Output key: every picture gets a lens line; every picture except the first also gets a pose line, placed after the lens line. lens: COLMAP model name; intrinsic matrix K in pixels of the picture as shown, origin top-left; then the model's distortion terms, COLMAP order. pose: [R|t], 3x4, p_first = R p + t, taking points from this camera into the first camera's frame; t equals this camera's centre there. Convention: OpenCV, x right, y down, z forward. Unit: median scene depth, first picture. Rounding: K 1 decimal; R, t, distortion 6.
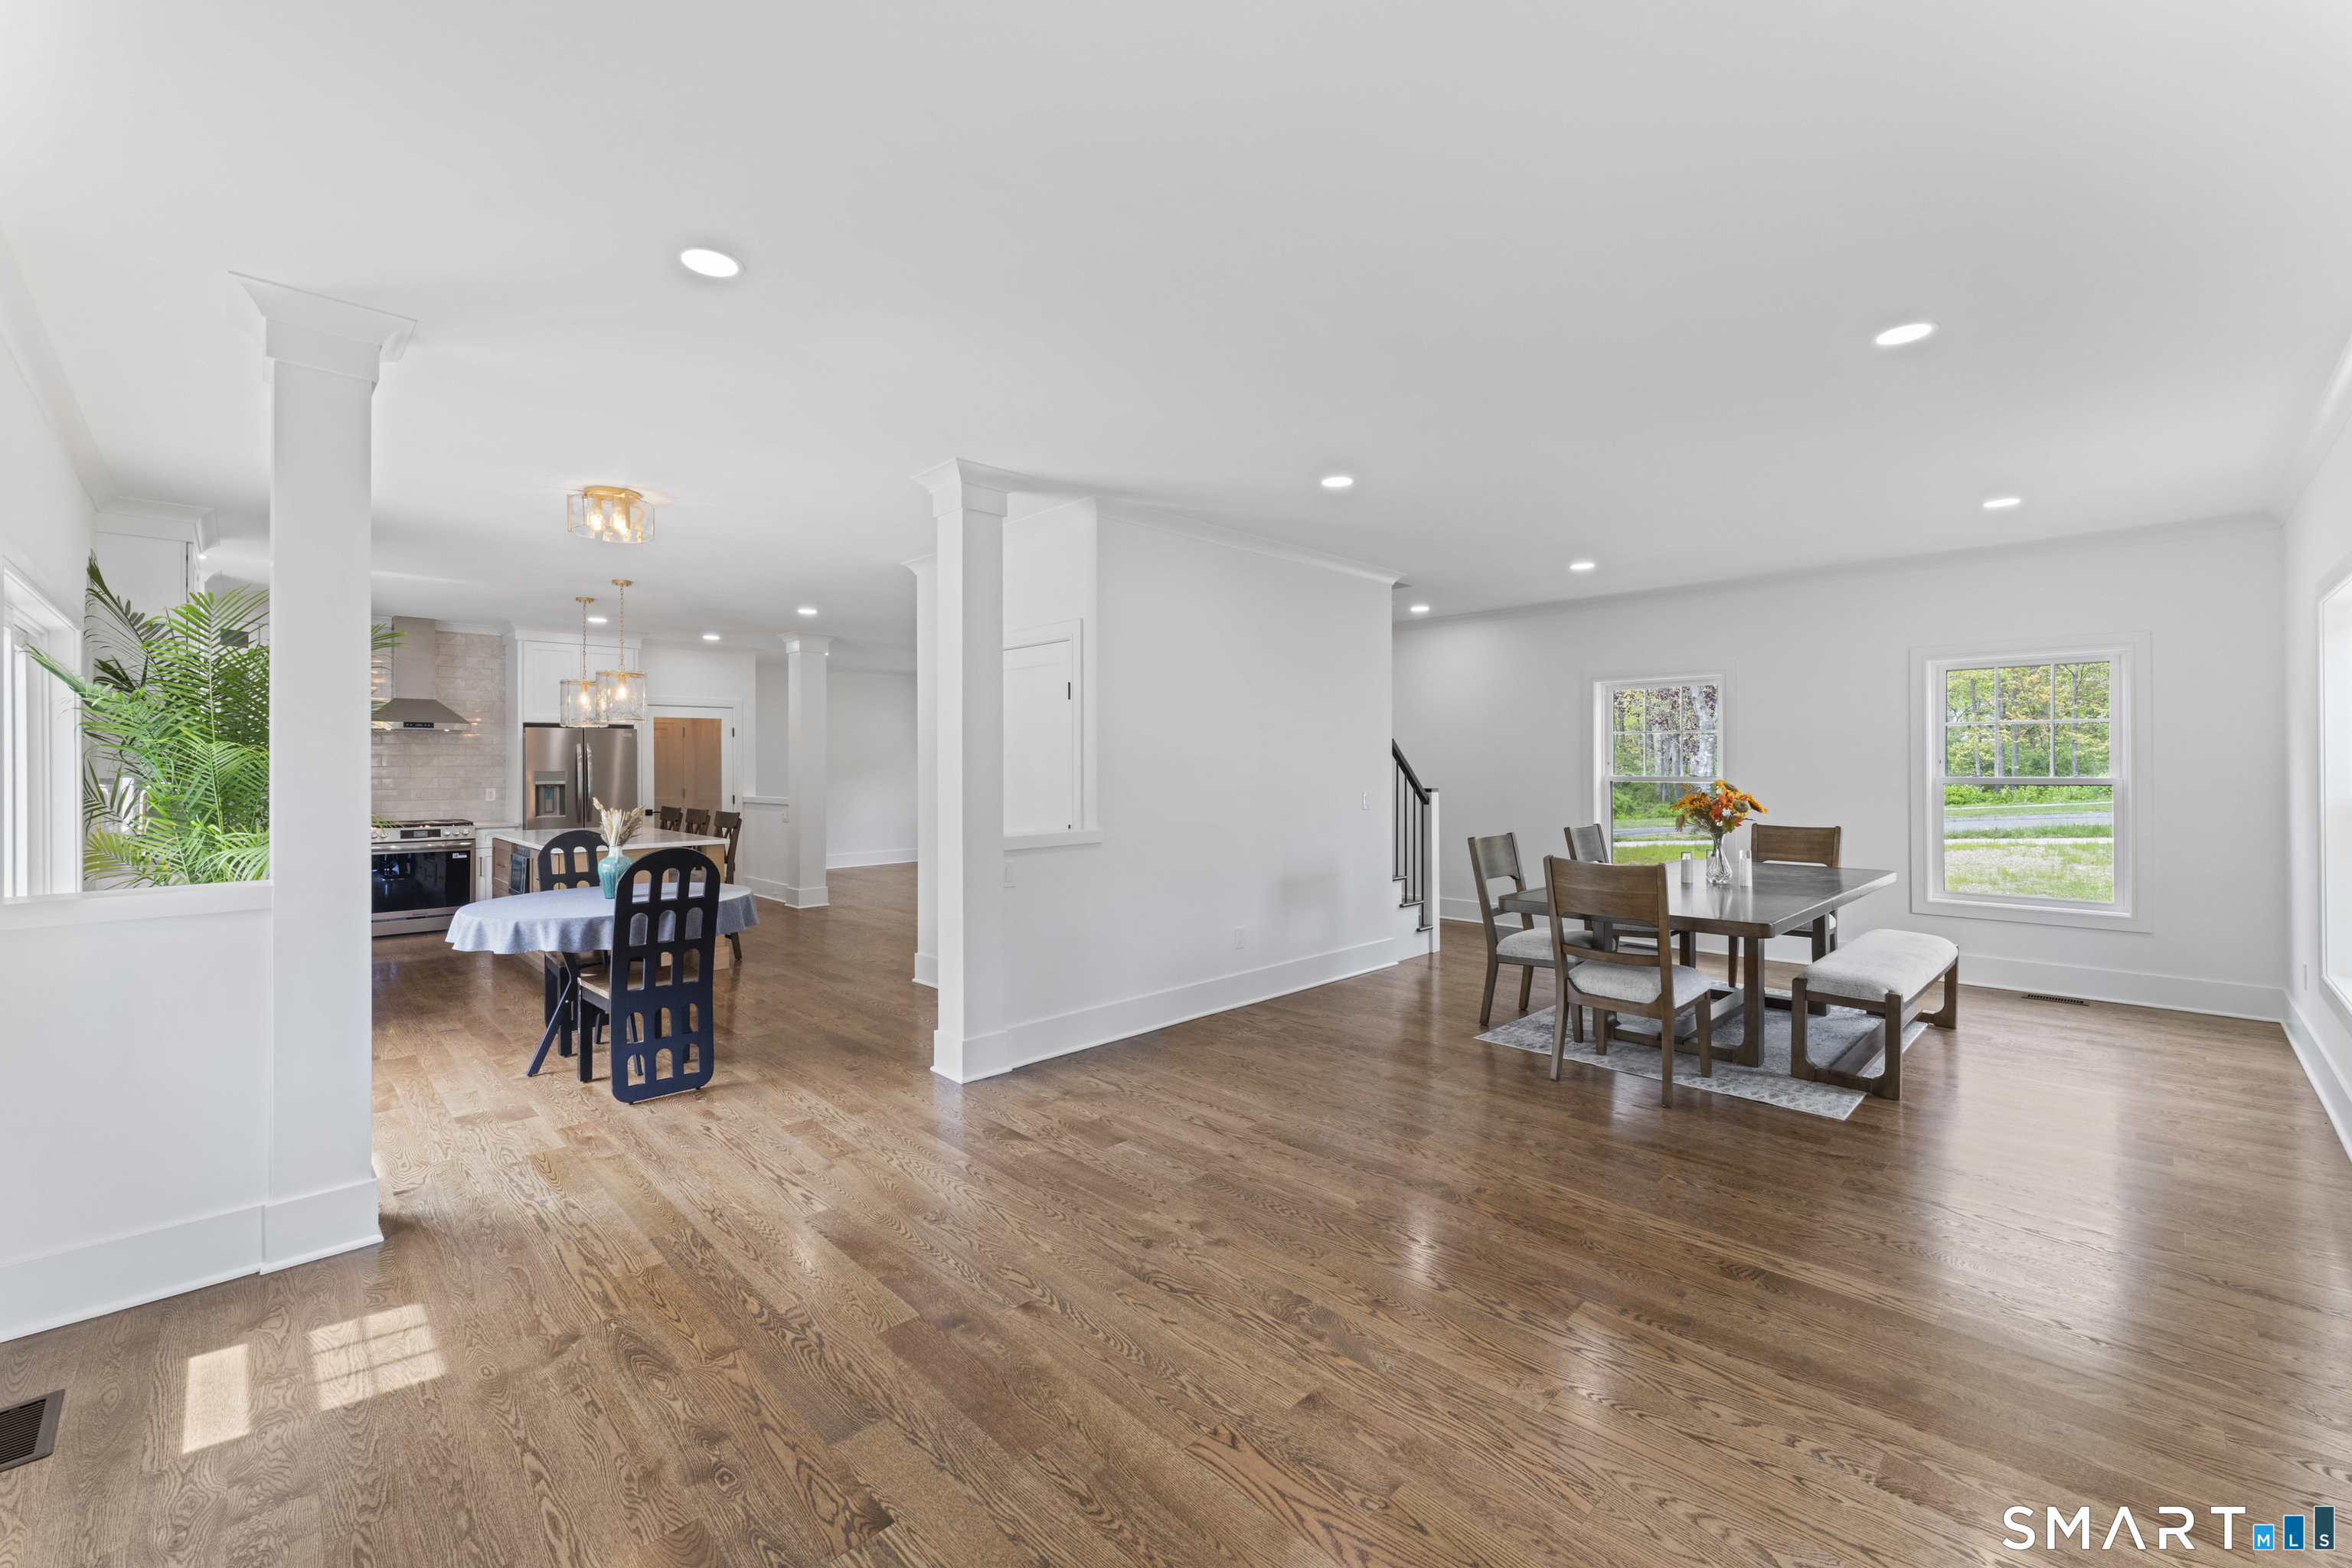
lens RADIAL K [[950.4, 0, 1163.6], [0, 950.4, 763.6], [0, 0, 1]] dist [-0.001866, -0.000294]
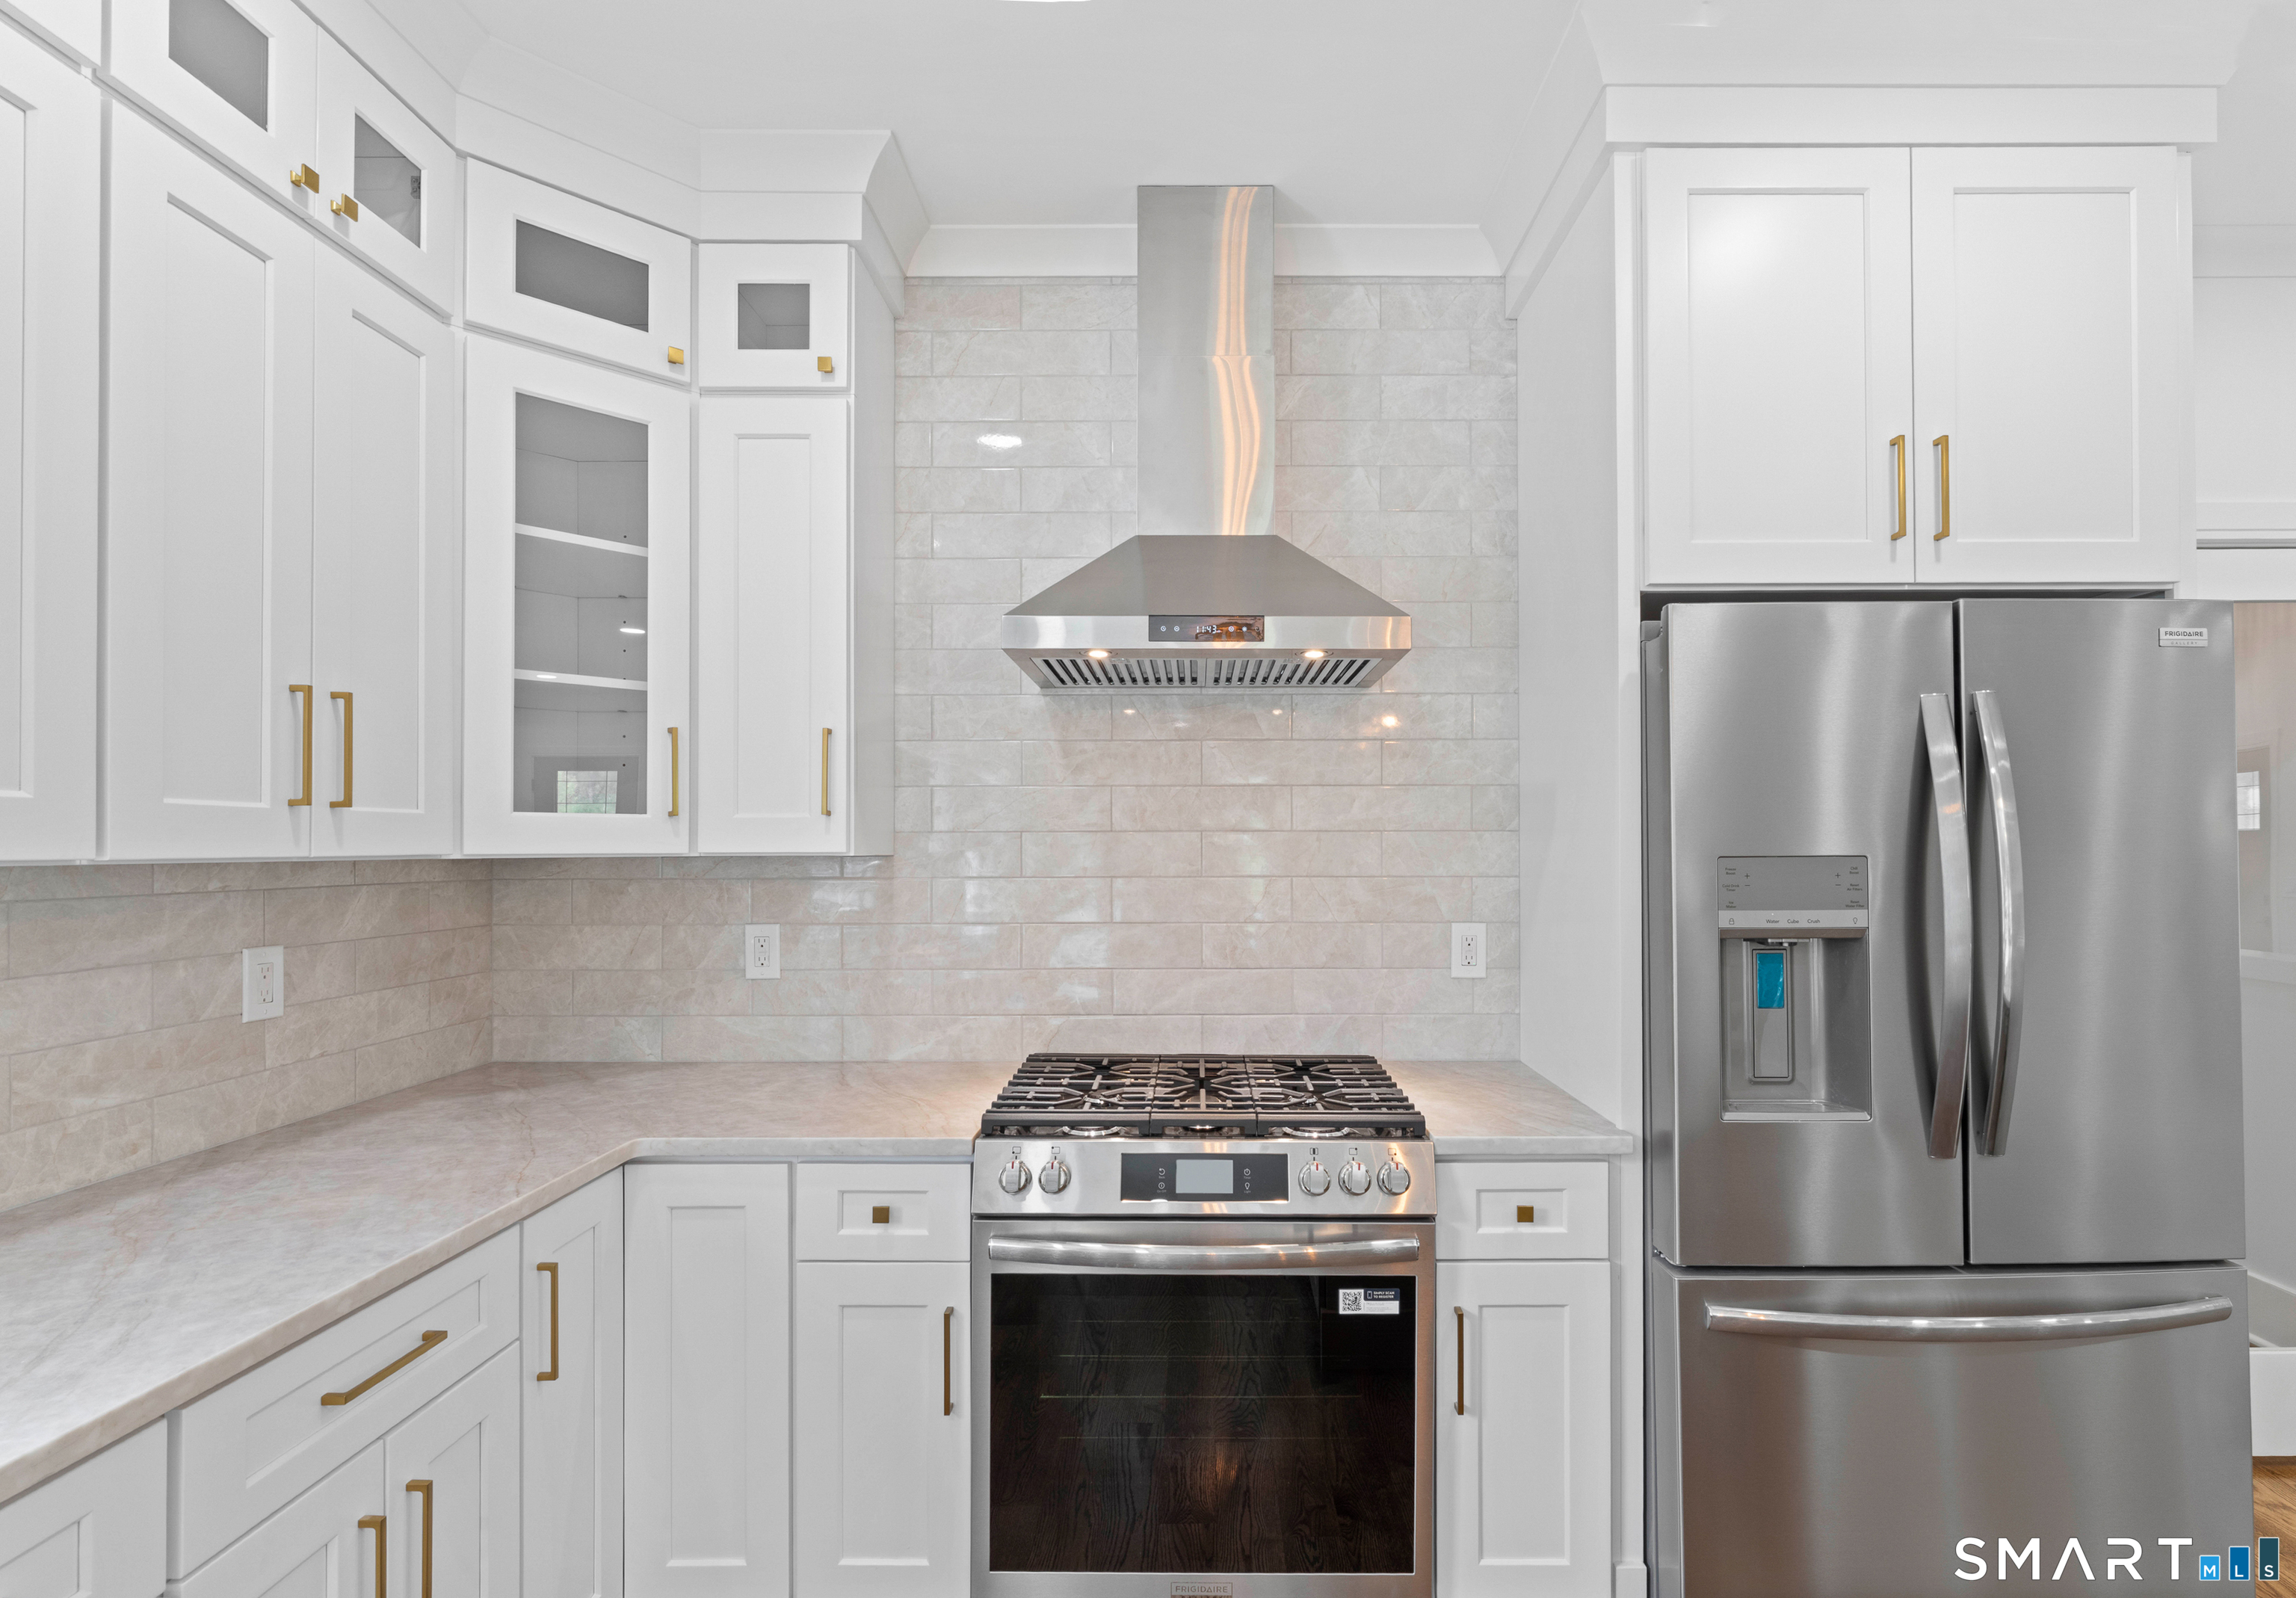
lens RADIAL K [[1108.6, 0, 1191.9], [0, 1108.6, 837.3], [0, 0, 1]] dist [-0.005142, 0.000612]
pose [[0.707785, -0.004365, -0.706415, -0.770100], [0.001352, 0.999987, -0.004824, 0.008269], [0.706427, 0.002459, 0.707782, 1.034315]]
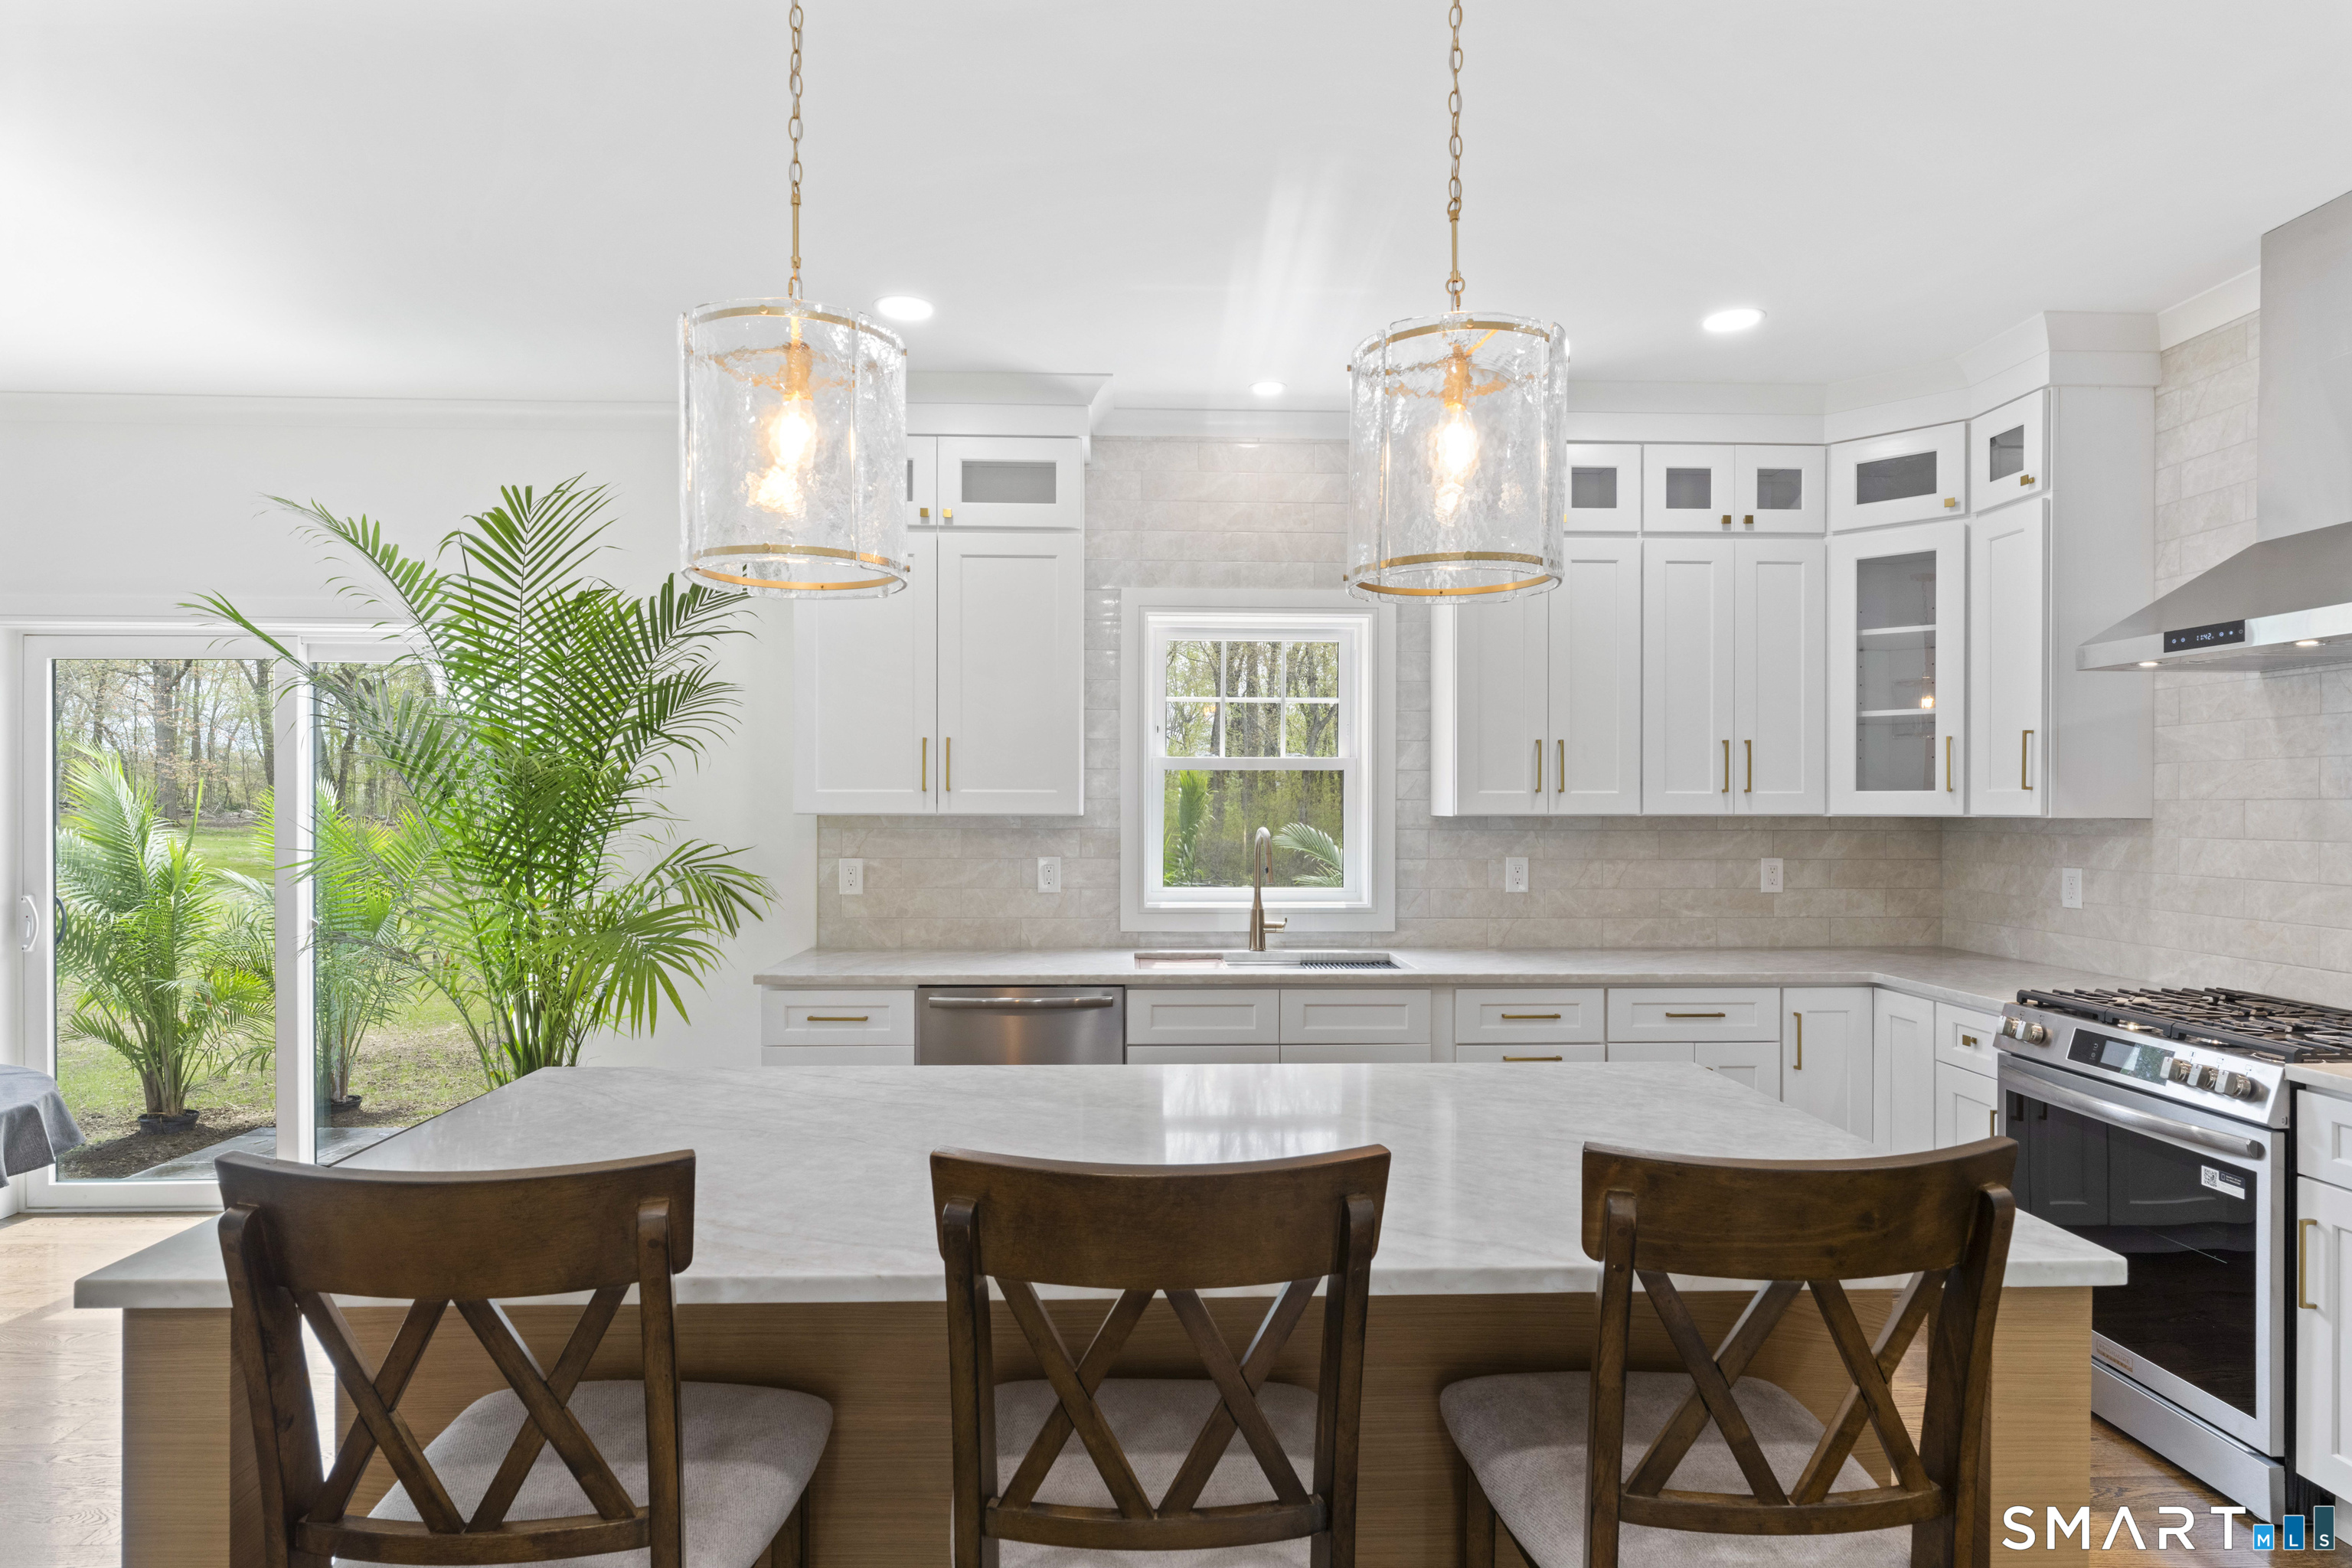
lens RADIAL K [[1255.3, 0, 1173.0], [0, 1255.3, 809.9], [0, 0, 1]] dist [-0.001879, -0.000582]
pose [[-0.674814, 0.005317, -0.737969, -0.430568], [0.001763, 0.999983, 0.005593, 0.005055], [0.737986, 0.002473, -0.674812, 1.283014]]
